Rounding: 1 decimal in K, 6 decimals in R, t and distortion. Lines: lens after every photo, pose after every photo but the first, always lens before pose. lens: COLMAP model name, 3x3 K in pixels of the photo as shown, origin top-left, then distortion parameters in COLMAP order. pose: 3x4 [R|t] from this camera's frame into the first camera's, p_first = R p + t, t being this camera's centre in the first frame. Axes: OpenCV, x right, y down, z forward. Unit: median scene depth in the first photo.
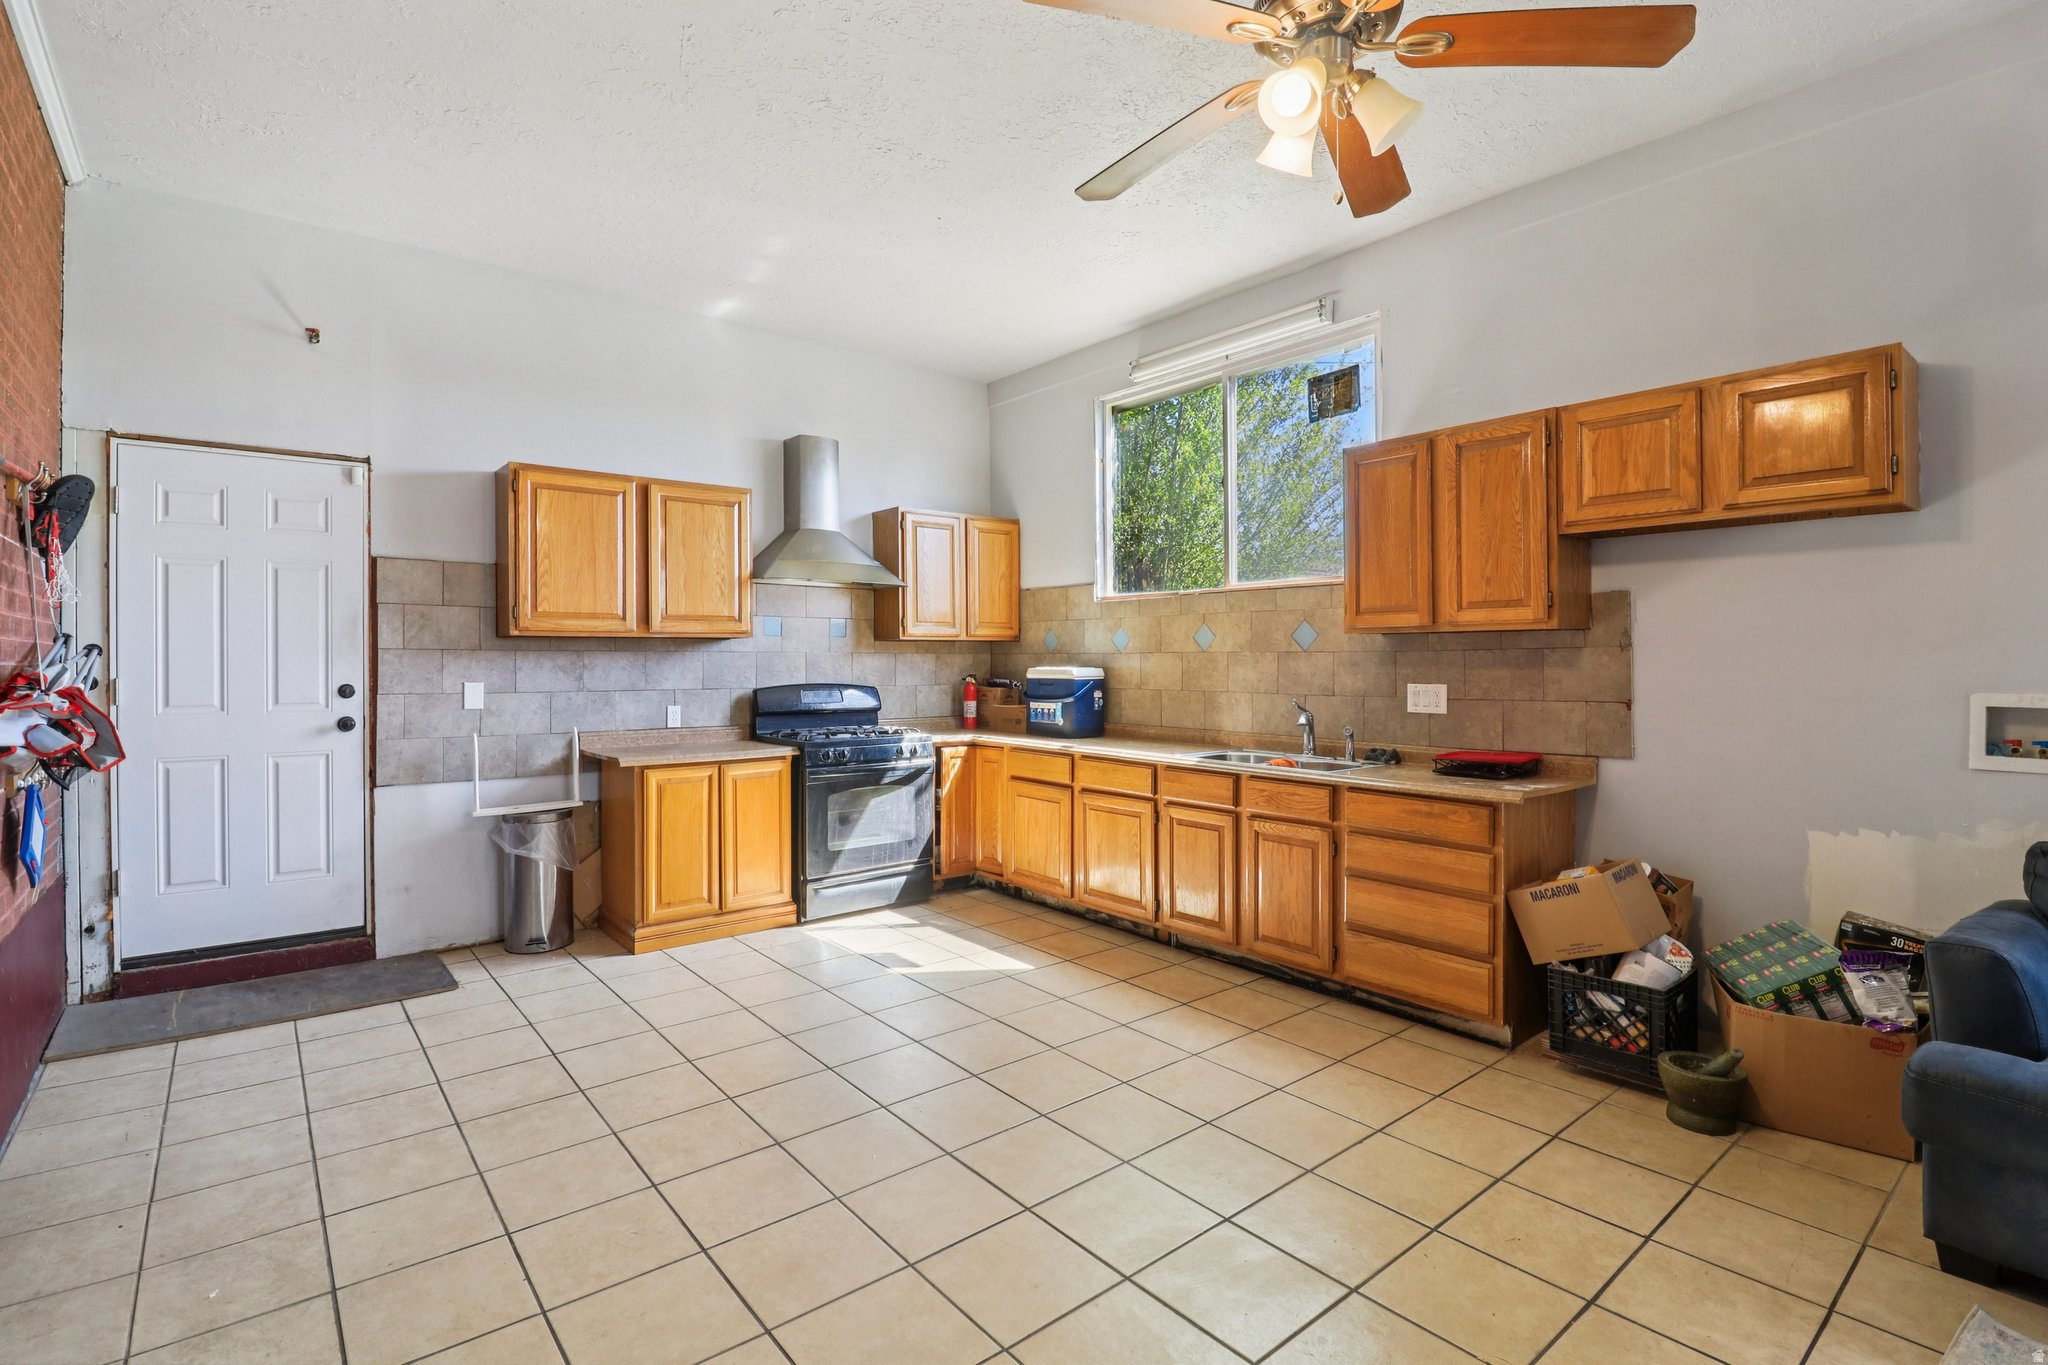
lens RADIAL K [[954.9, 0, 1019.6], [0, 954.9, 655.2], [0, 0, 1]] dist [0.001329, -0.014026]
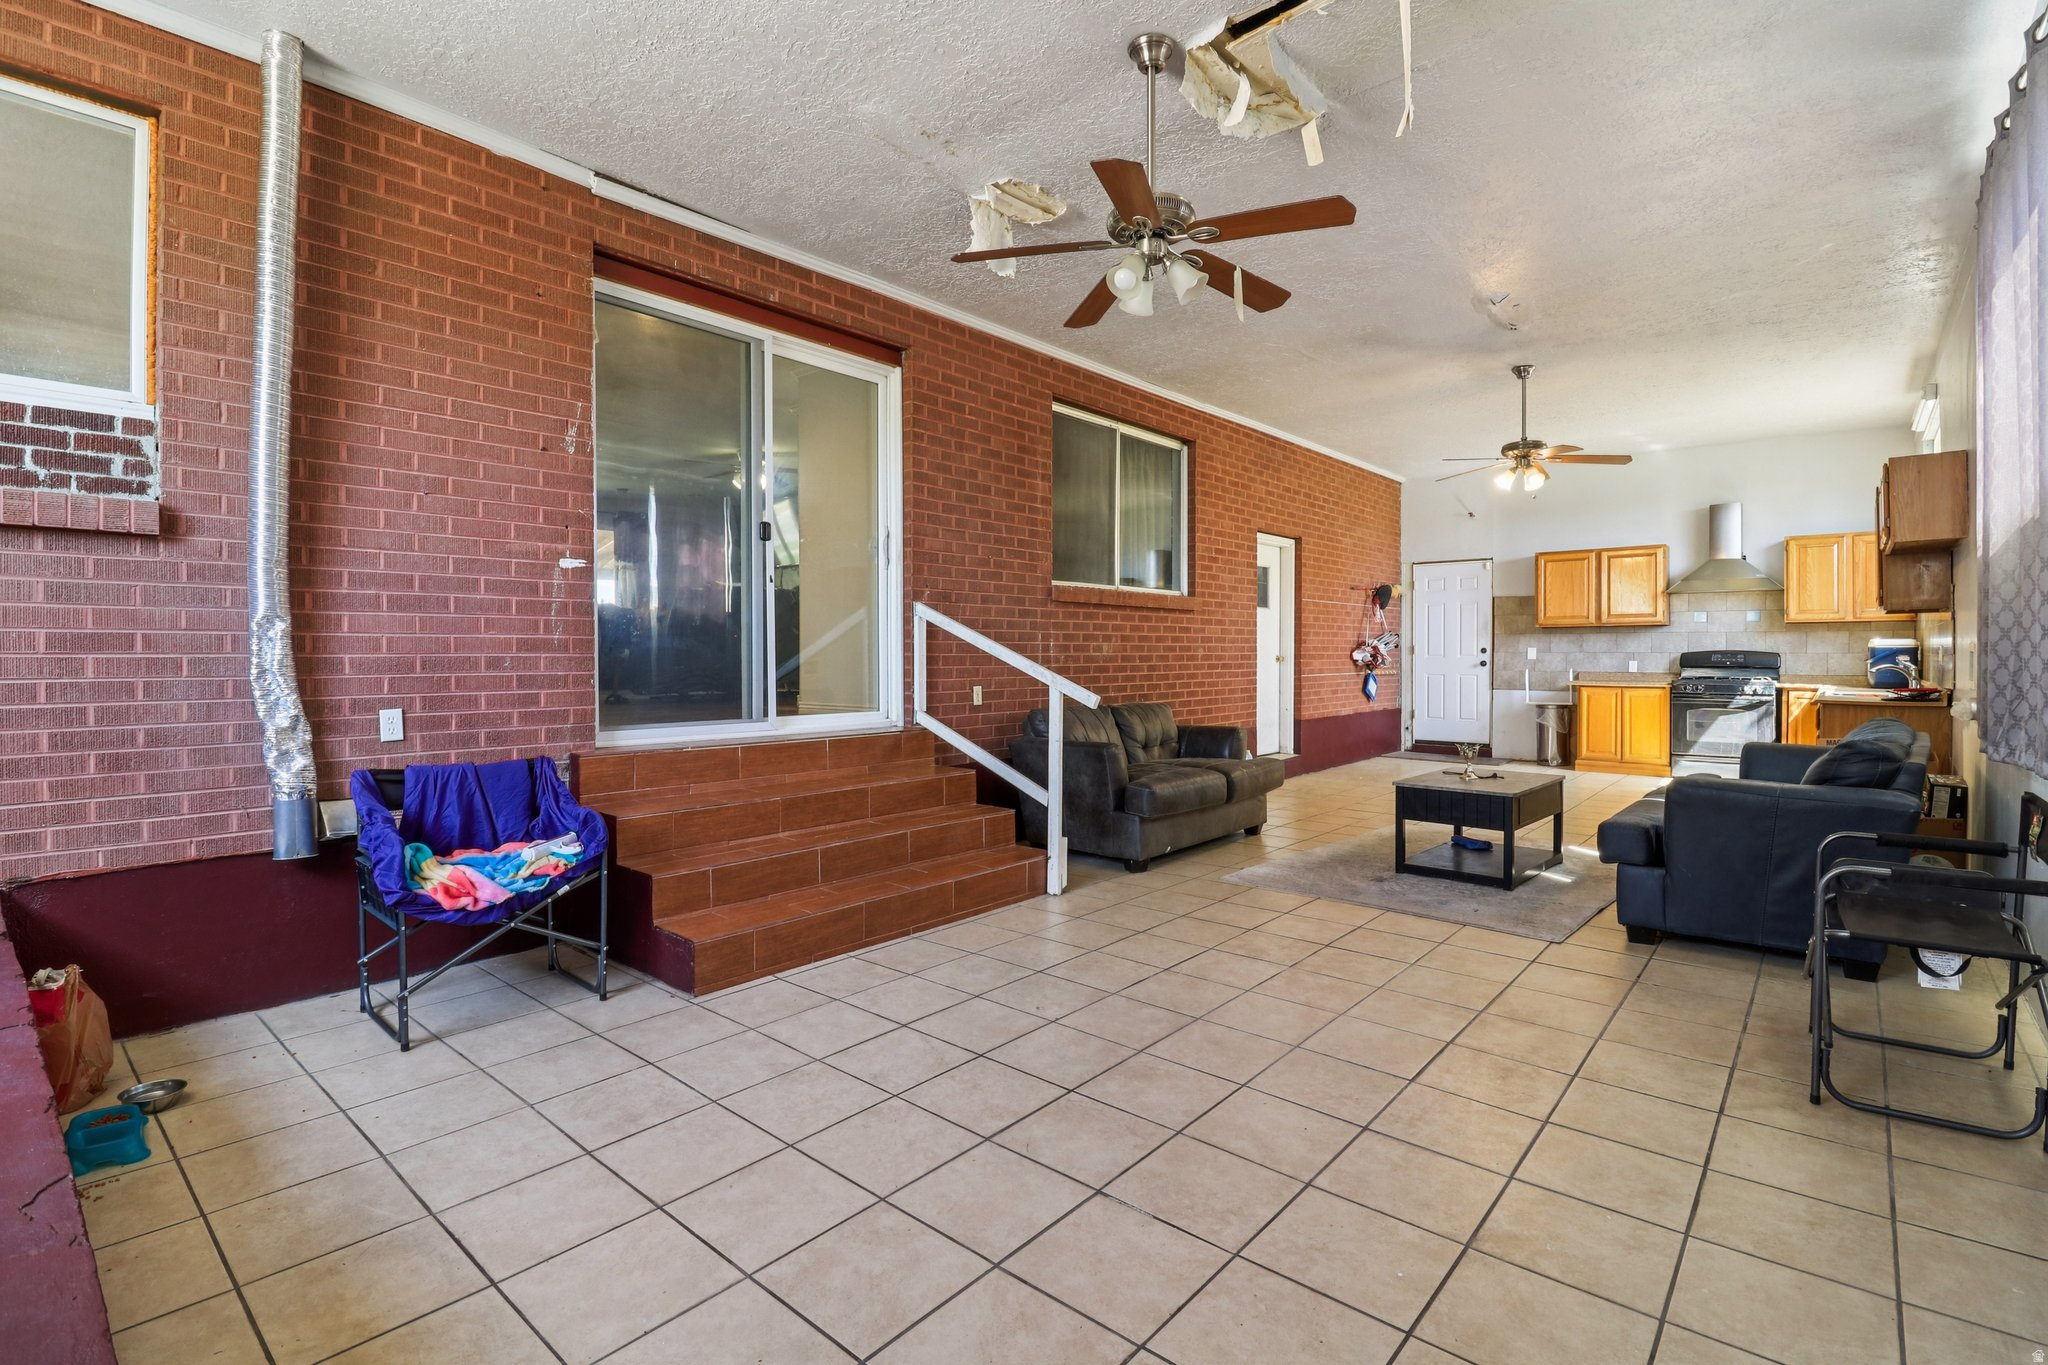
lens RADIAL K [[954.9, 0, 1019.6], [0, 954.9, 655.2], [0, 0, 1]] dist [0.001329, -0.014026]
pose [[0.172135, 0.007309, -0.985046, 1.468513], [0.005589, 0.999949, 0.008396, 0.020208], [0.985057, -0.006950, 0.172086, -0.608660]]
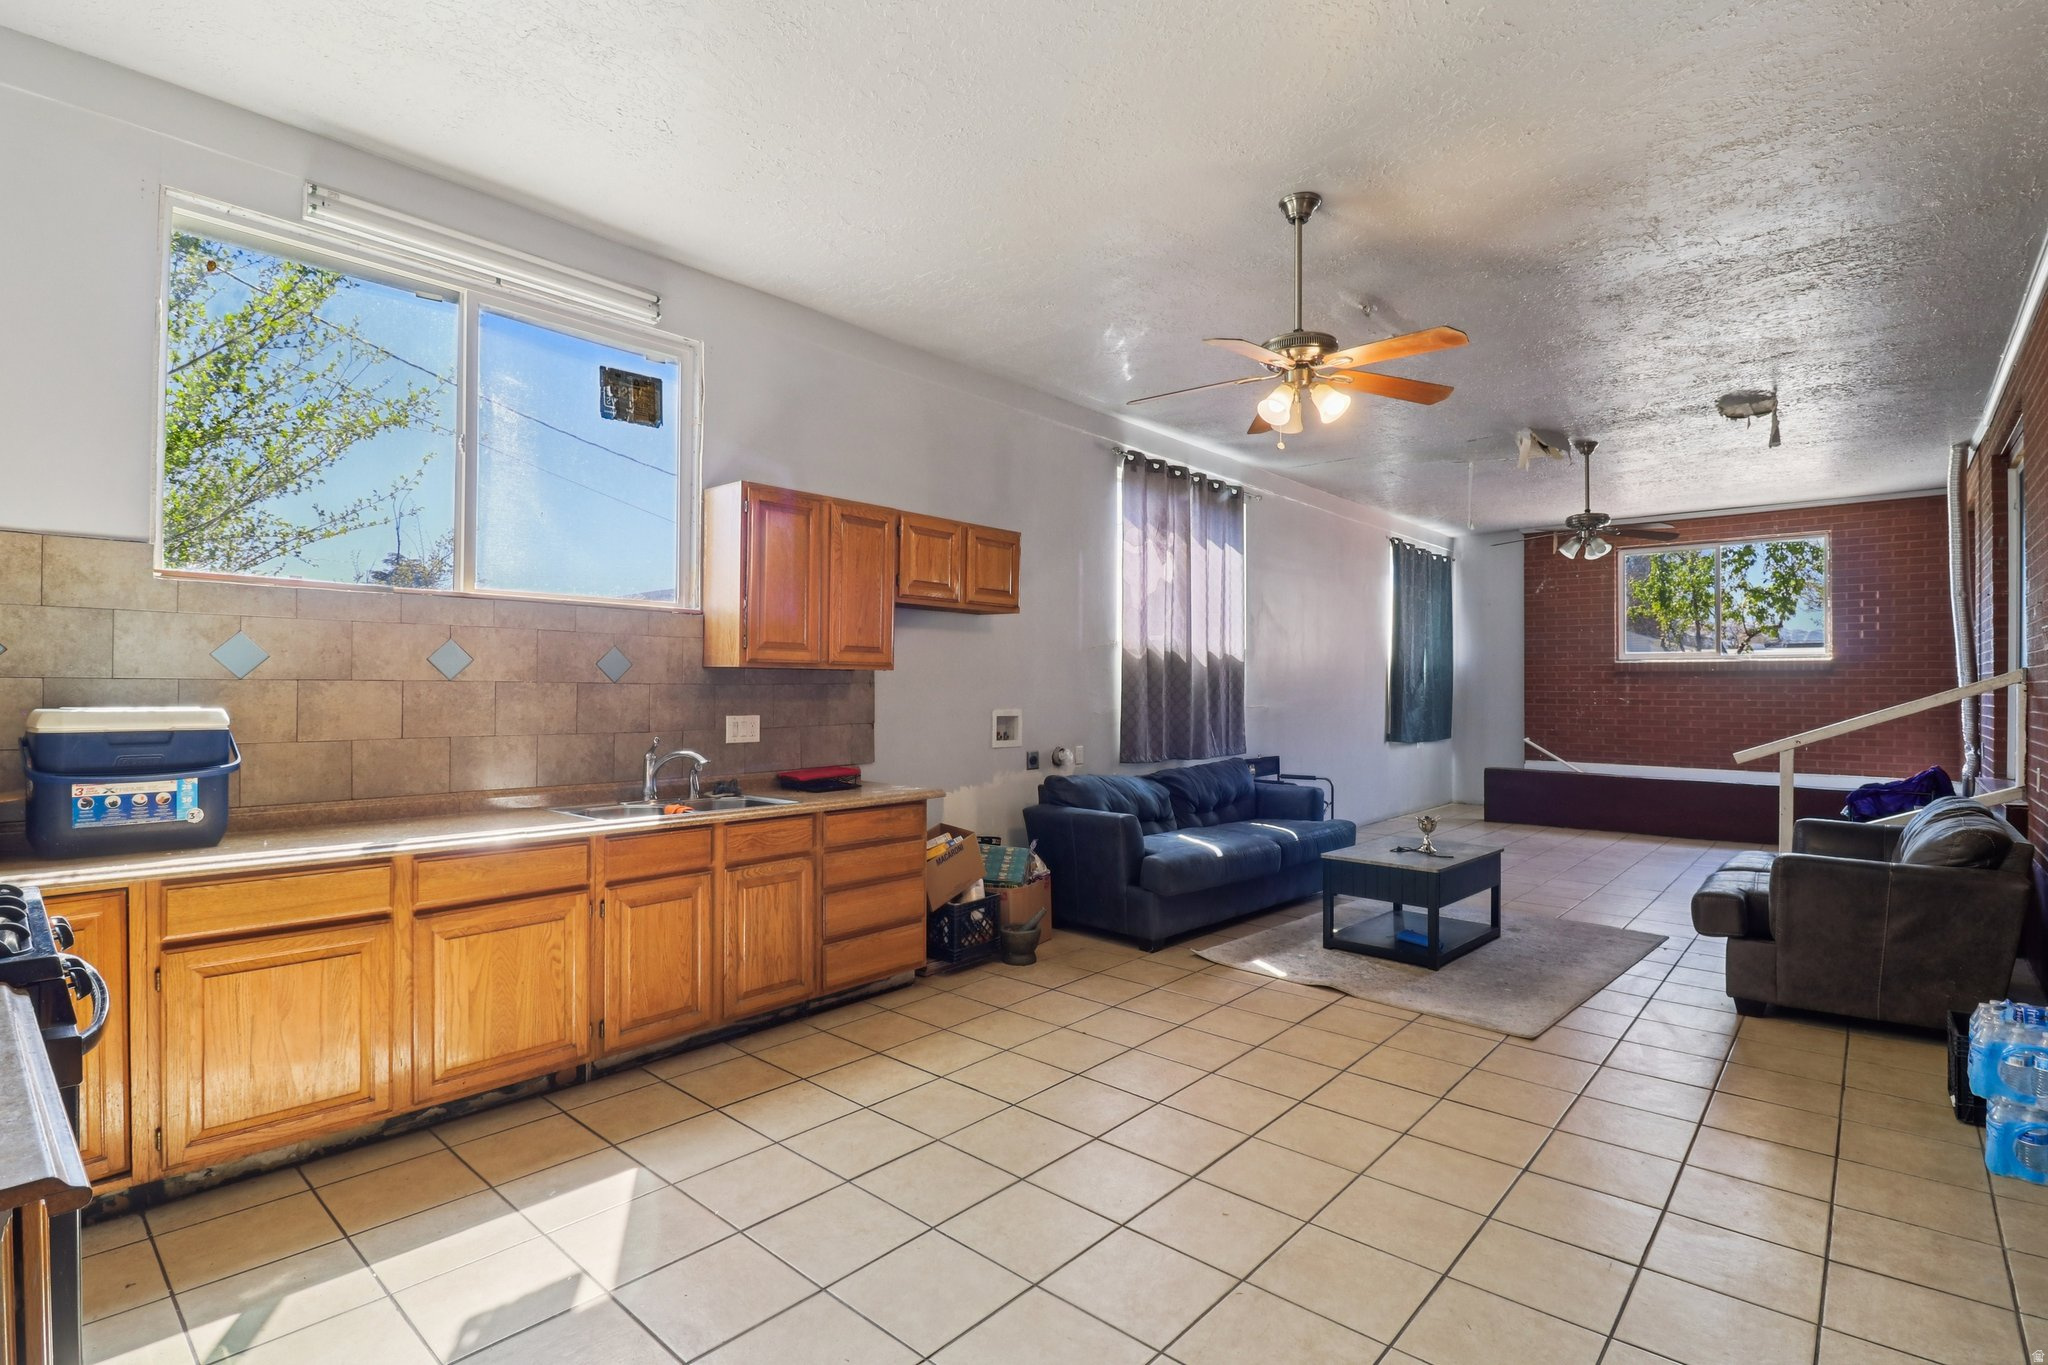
lens RADIAL K [[961.1, 0, 1011.9], [0, 961.1, 677.9], [0, 0, 1]] dist [0.002279, -0.014305]
pose [[-0.152427, 0.013046, 0.988229, -0.618211], [-0.009235, 0.999850, -0.014624, 0.001025], [-0.988272, -0.011356, -0.152284, 0.780417]]
